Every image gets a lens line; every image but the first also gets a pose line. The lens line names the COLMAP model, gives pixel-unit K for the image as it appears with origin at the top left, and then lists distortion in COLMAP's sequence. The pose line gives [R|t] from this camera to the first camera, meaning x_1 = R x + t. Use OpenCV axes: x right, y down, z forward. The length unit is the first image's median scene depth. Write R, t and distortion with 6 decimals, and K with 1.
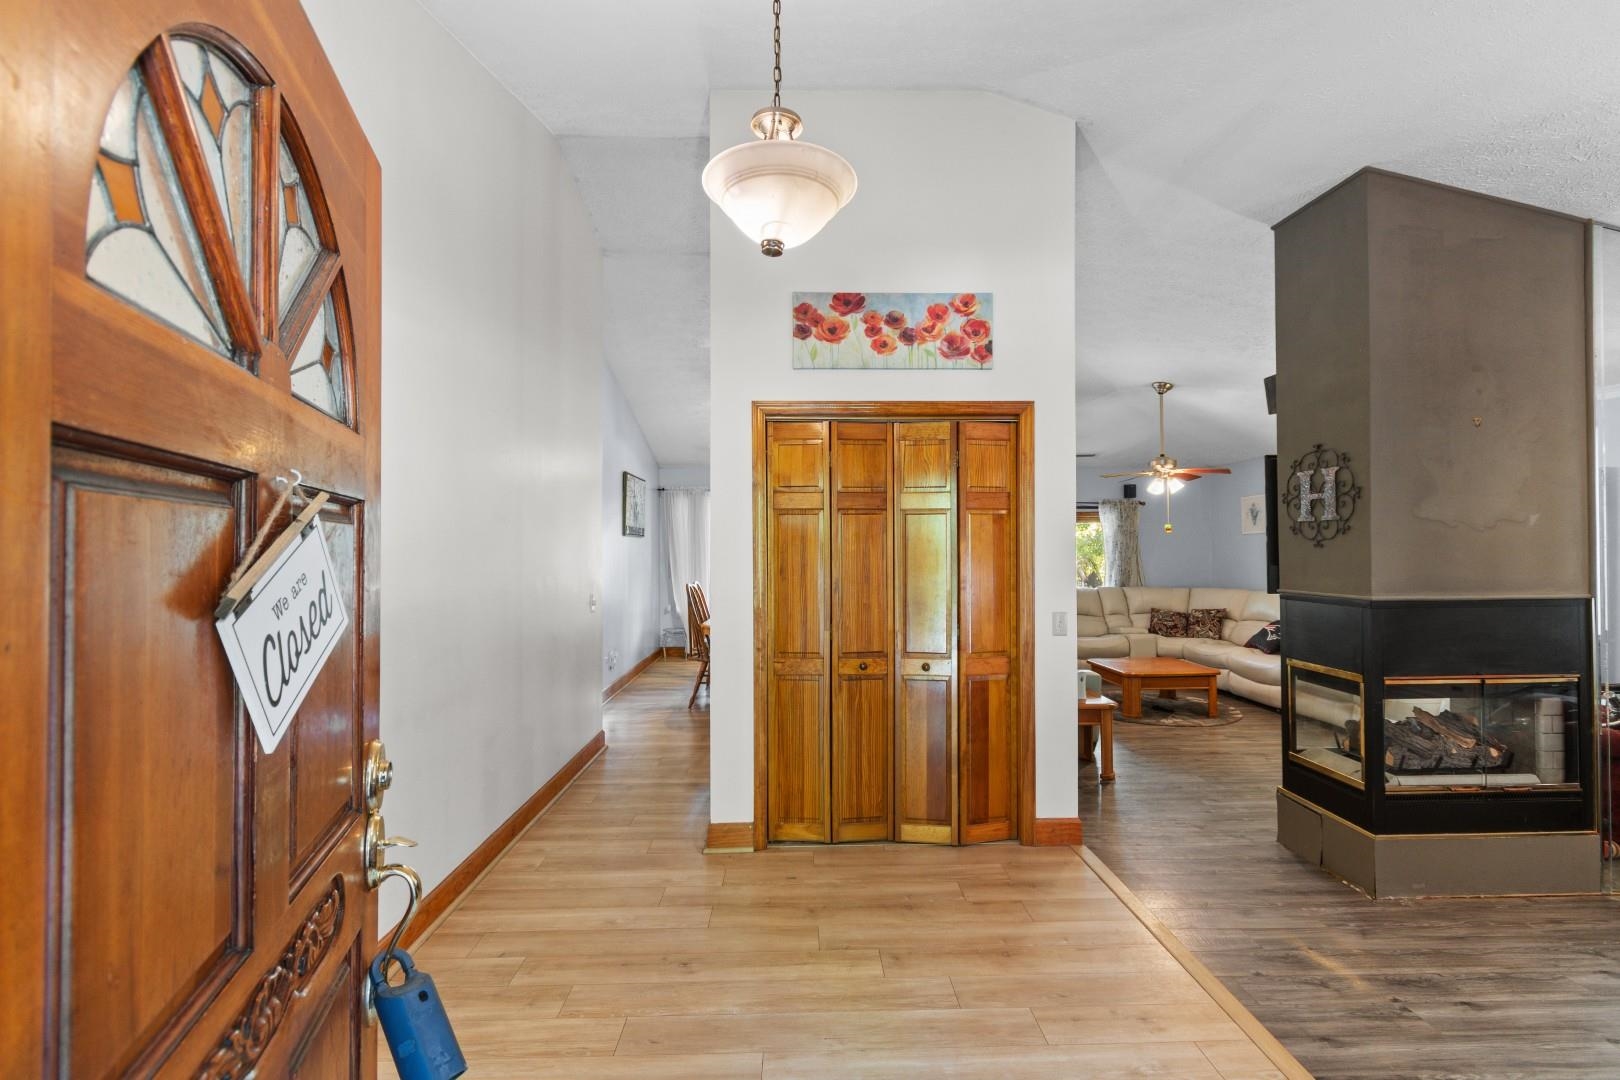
lens RADIAL K [[703.3, 0, 813.2], [0, 703.3, 547.1], [0, 0, 1]] dist [0.002396, -0.000498]
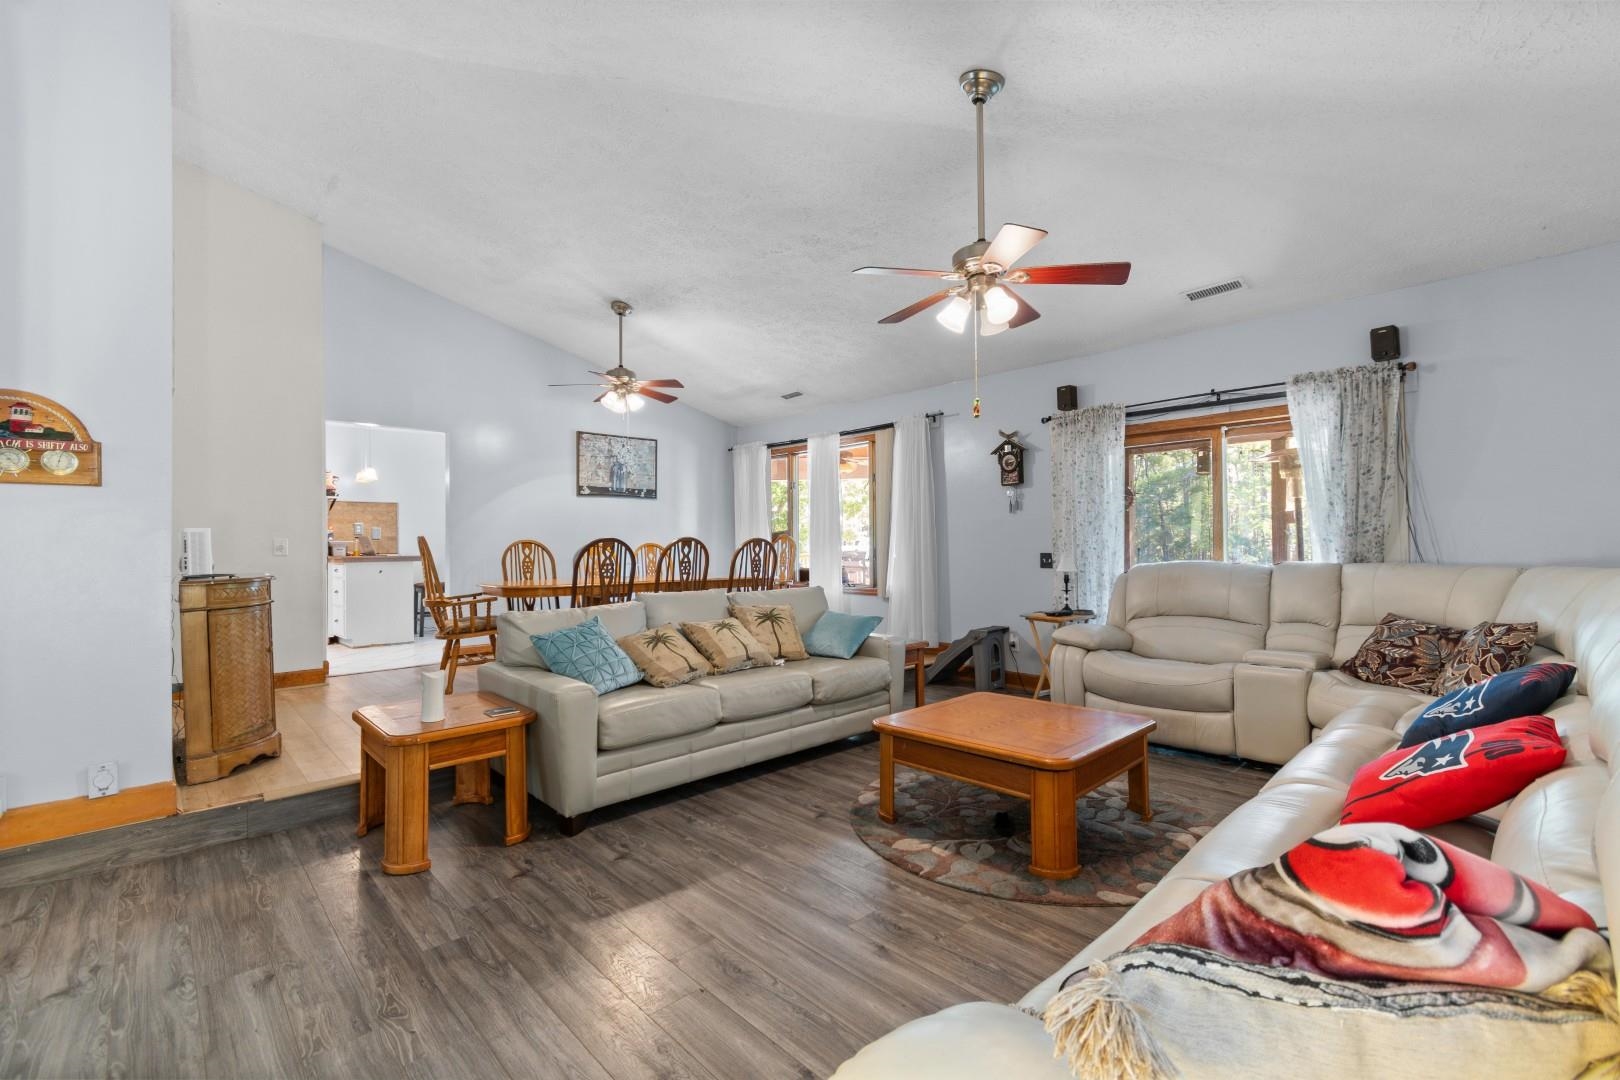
lens RADIAL K [[689.1, 0, 805.1], [0, 689.1, 535.6], [0, 0, 1]] dist [0.000781, 0.000429]
pose [[0.664990, -0.010986, -0.746771, 0.575808], [0.009616, 0.999935, -0.006147, 0.041553], [0.746790, -0.003093, 0.665053, 0.491302]]
